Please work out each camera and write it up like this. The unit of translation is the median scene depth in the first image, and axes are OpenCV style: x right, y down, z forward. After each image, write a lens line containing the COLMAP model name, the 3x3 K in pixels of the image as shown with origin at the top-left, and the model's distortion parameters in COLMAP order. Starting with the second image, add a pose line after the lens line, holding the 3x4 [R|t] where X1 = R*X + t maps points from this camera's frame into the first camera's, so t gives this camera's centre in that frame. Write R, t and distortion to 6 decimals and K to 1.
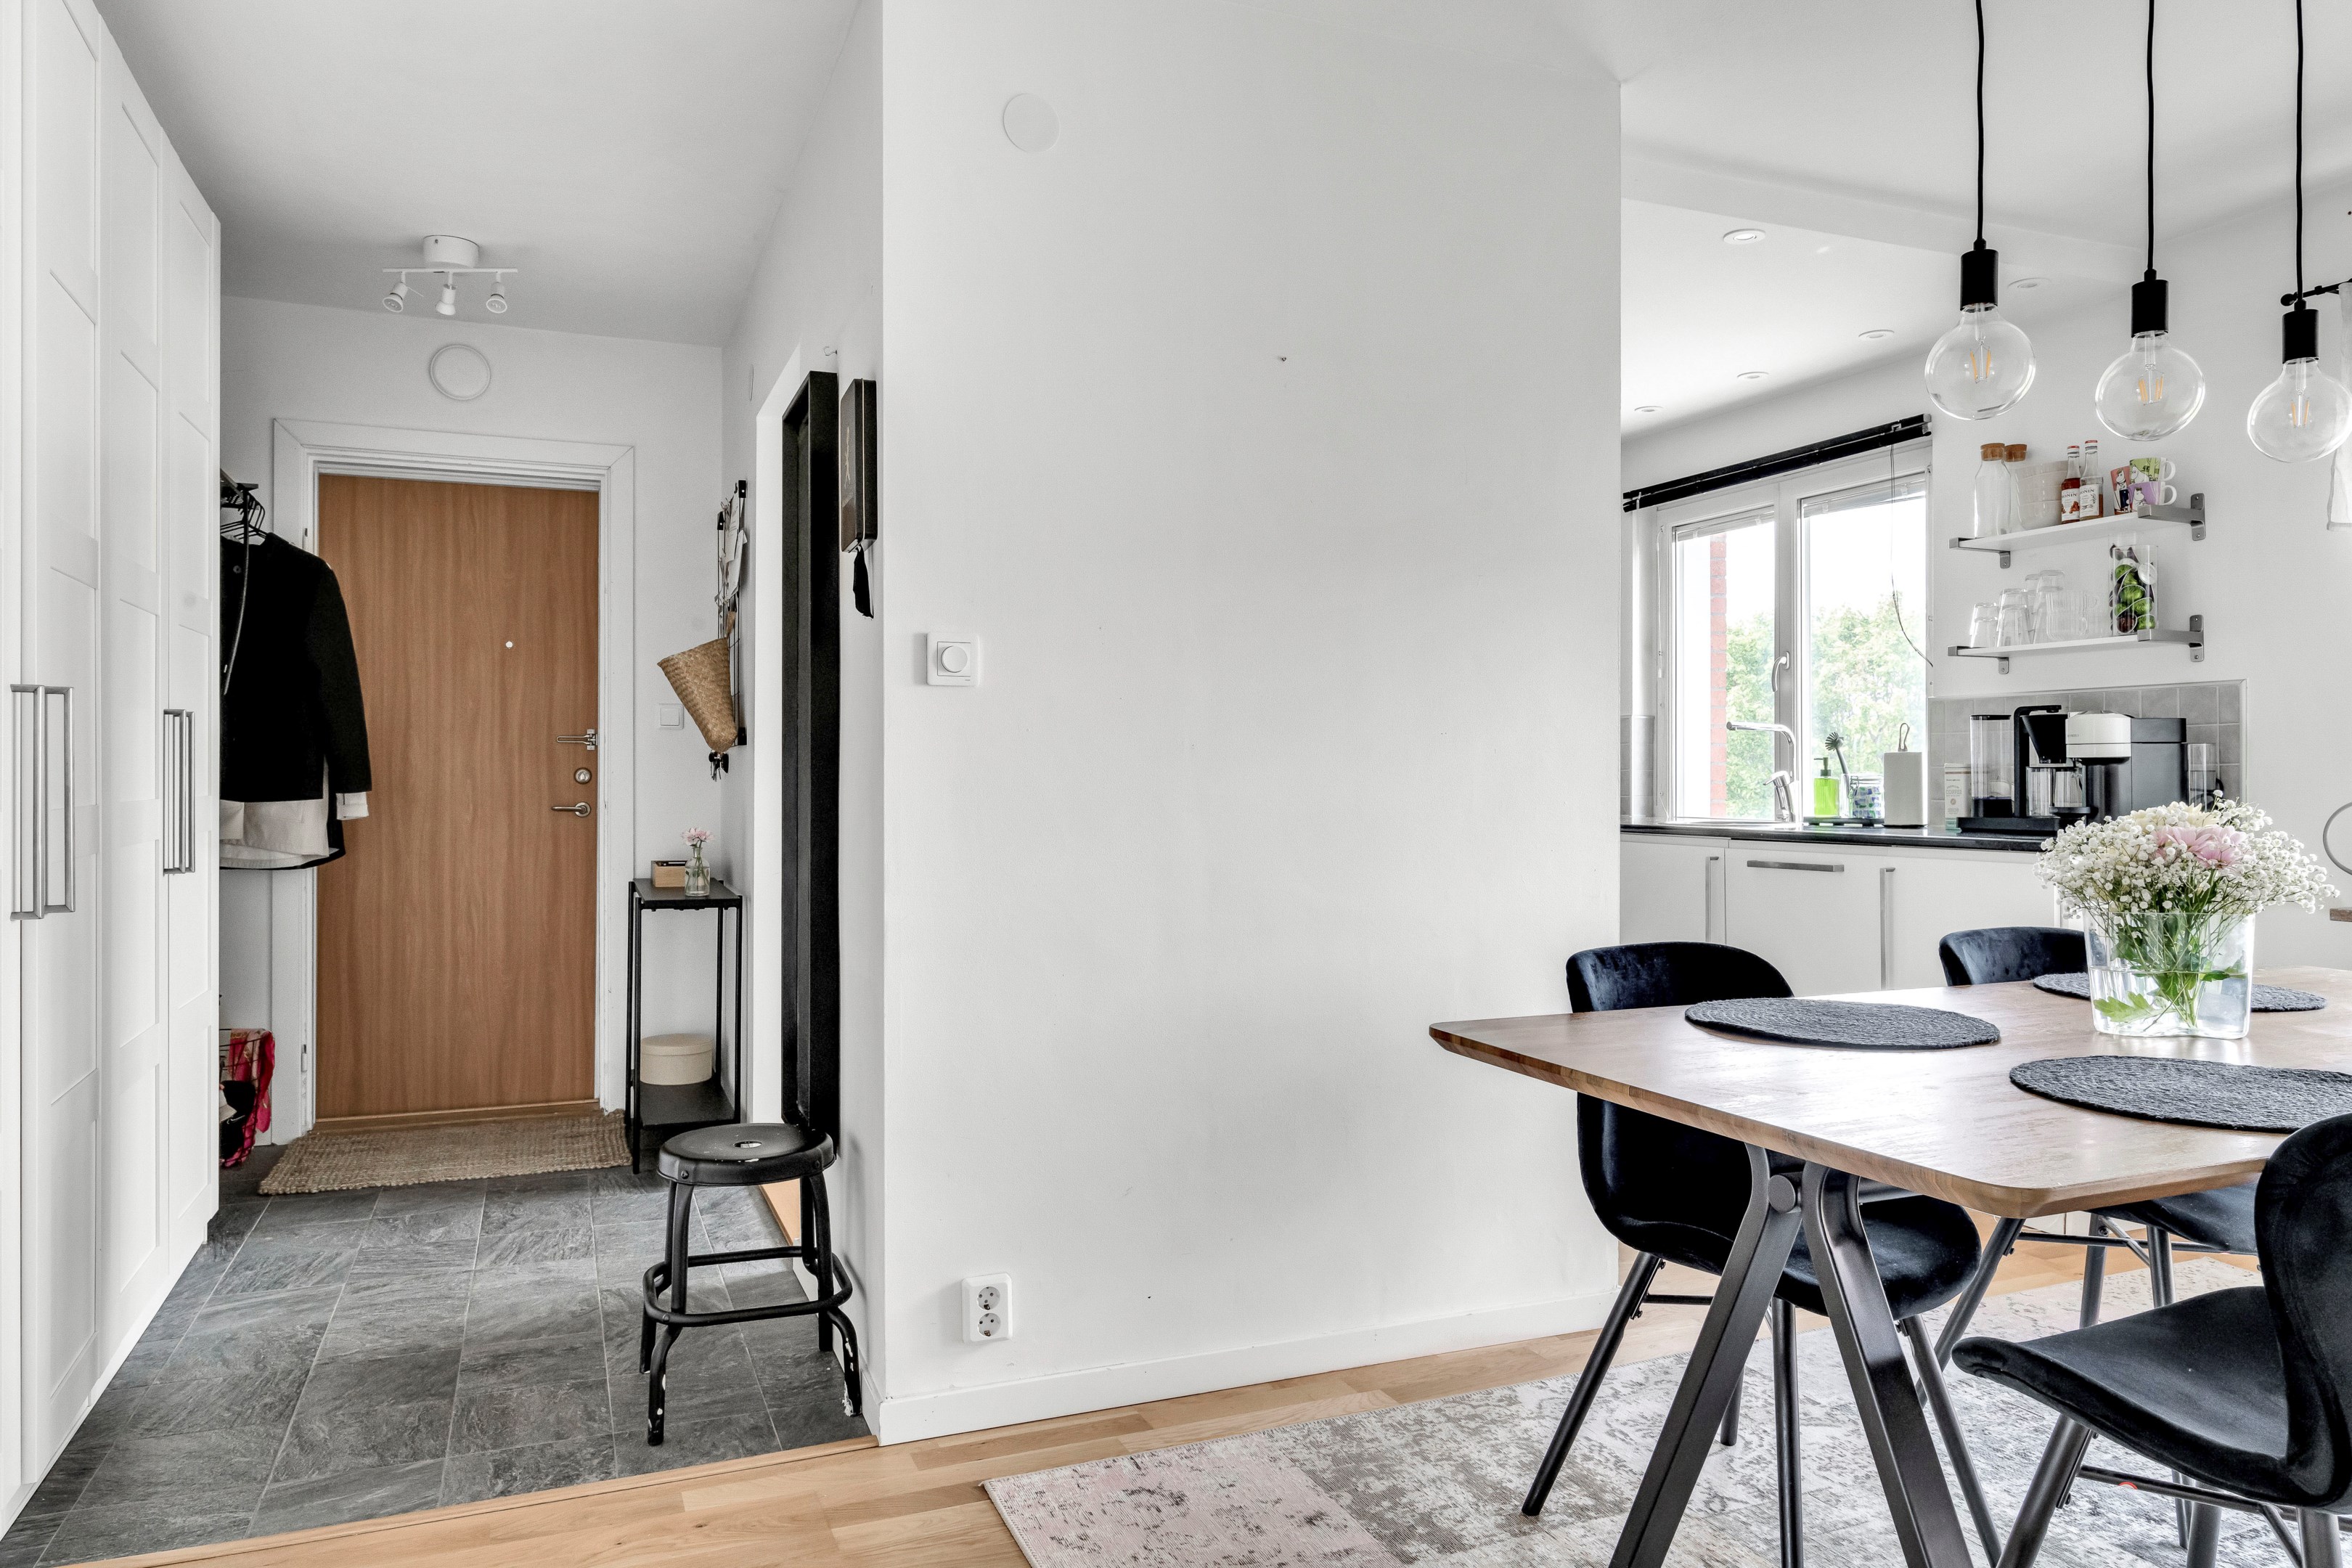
lens RADIAL K [[1538.2, 0, 1179.9], [0, 1538.2, 774.1], [0, 0, 1]] dist [-0.010199, 0.000013]
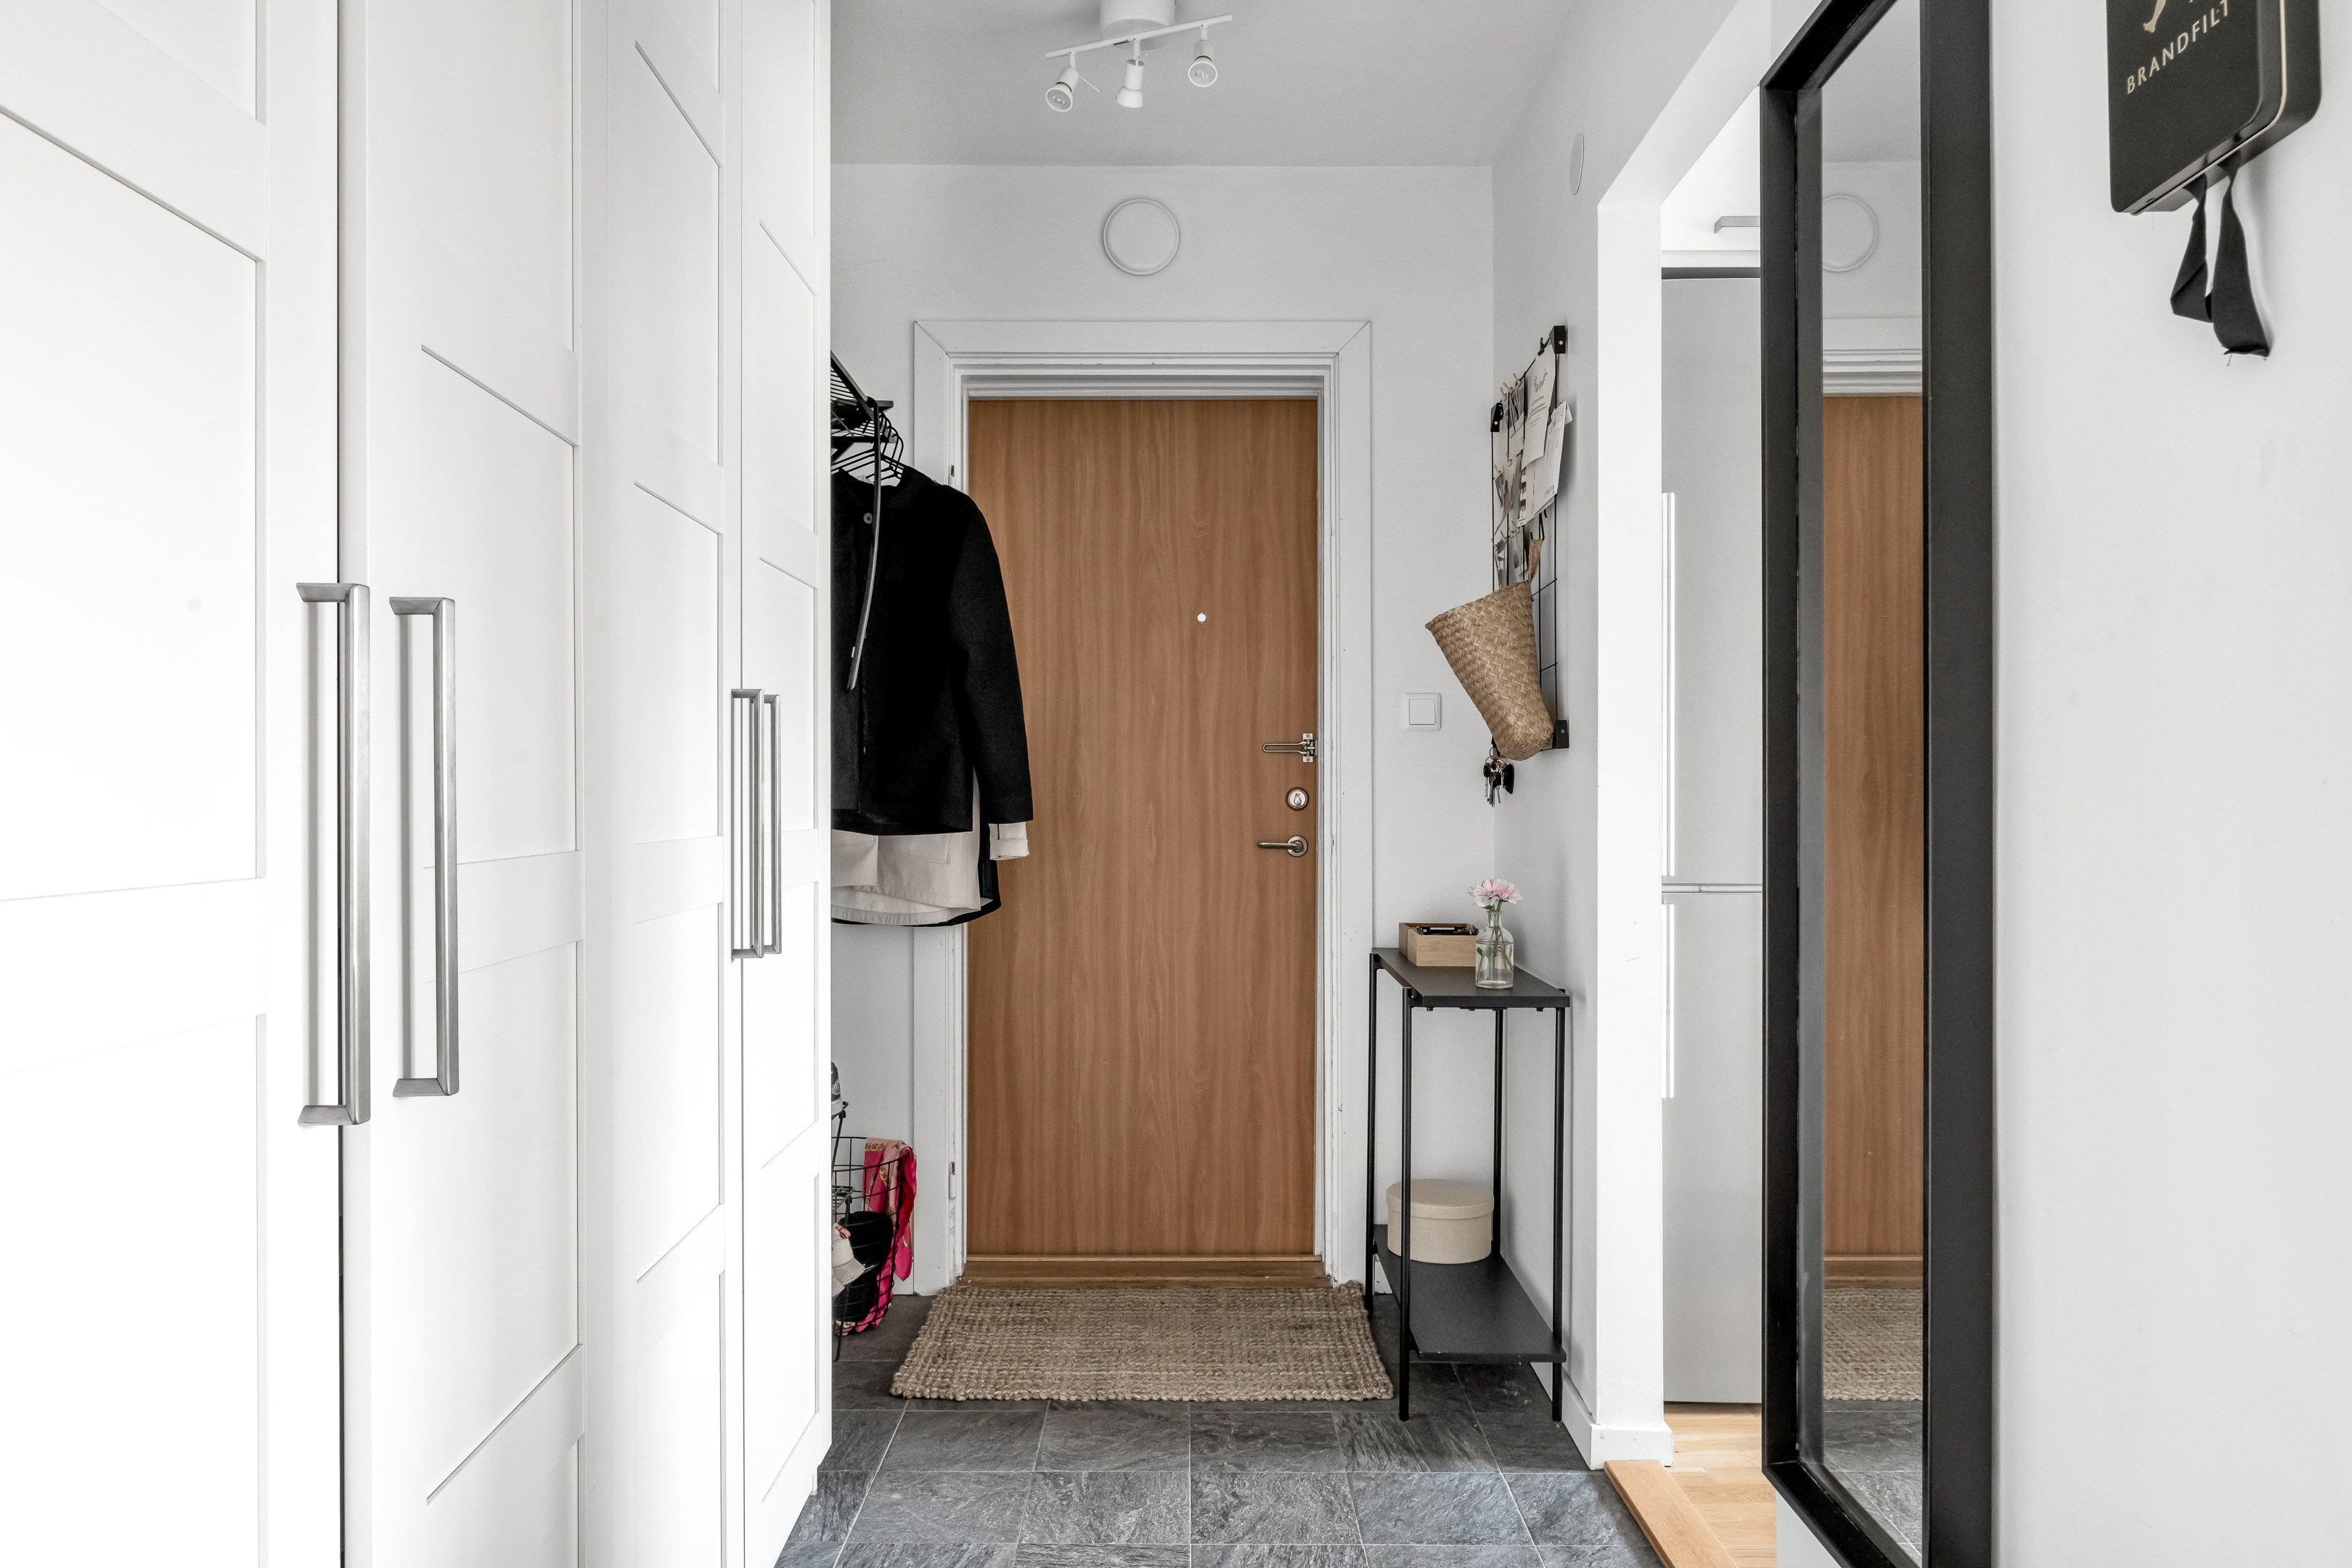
lens RADIAL K [[1675.4, 0, 1170.5], [0, 1675.4, 796.3], [0, 0, 1]] dist [-0.045474, 0.000326]
pose [[0.920424, -0.003483, -0.390906, -0.153042], [0.002863, 0.999994, -0.002169, 0.001559], [0.390911, 0.000877, 0.920428, 0.288478]]
